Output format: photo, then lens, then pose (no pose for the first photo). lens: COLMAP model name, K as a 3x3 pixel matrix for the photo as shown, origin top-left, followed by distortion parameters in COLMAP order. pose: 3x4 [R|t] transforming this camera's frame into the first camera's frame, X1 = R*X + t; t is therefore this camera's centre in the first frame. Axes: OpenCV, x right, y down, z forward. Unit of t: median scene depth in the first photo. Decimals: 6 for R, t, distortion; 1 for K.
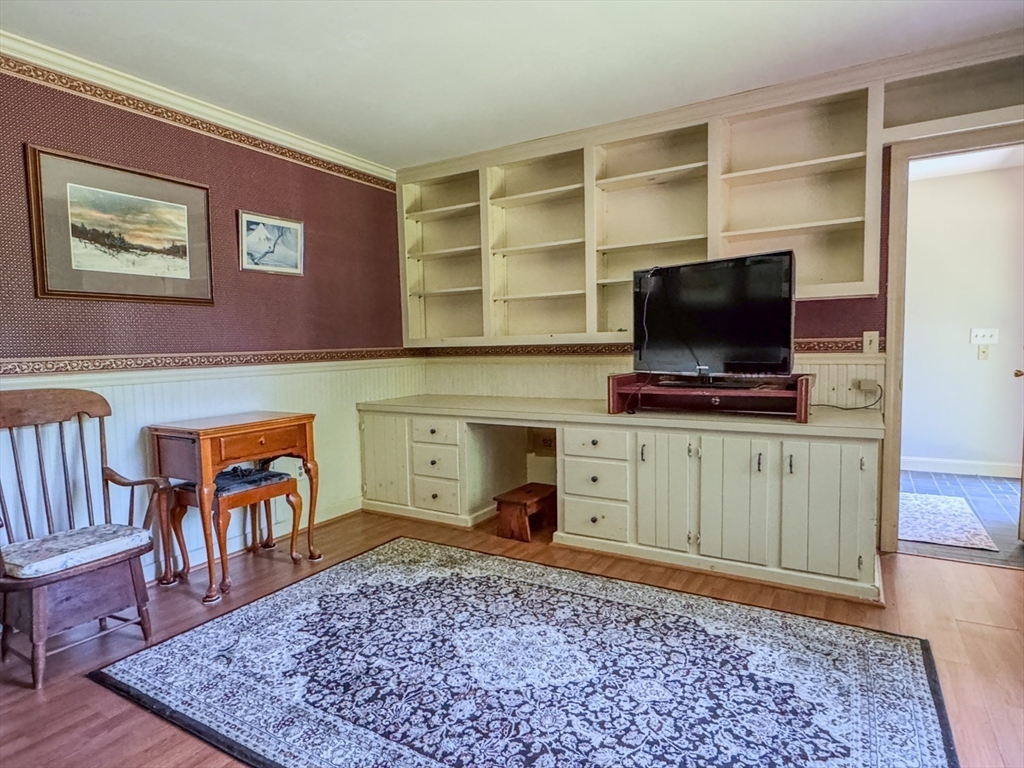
lens RADIAL K [[588.8, 0, 508.4], [0, 588.8, 381.1], [0, 0, 1]] dist [-0.000619, 0.001990]
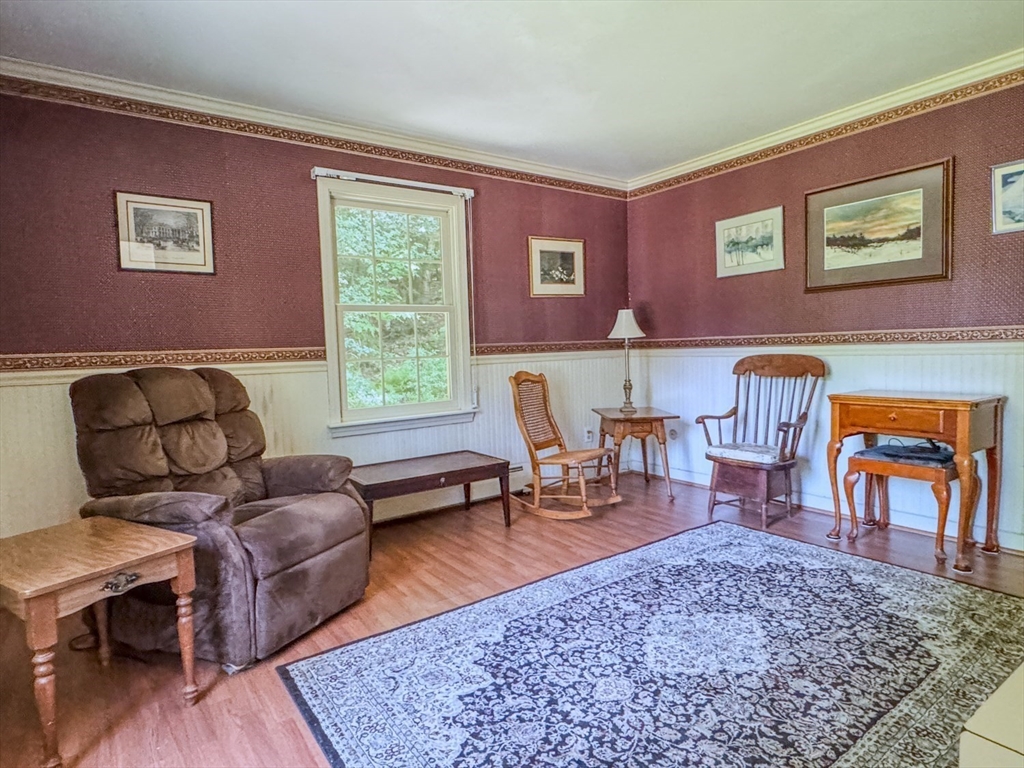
lens RADIAL K [[588.8, 0, 511.2], [0, 588.8, 385.0], [0, 0, 1]] dist [-0.000619, 0.001990]
pose [[-0.410883, 0.090881, -0.907147, 0.878273], [-0.020657, 0.993836, 0.108922, -0.057613], [0.911454, 0.063493, -0.406473, 0.930868]]
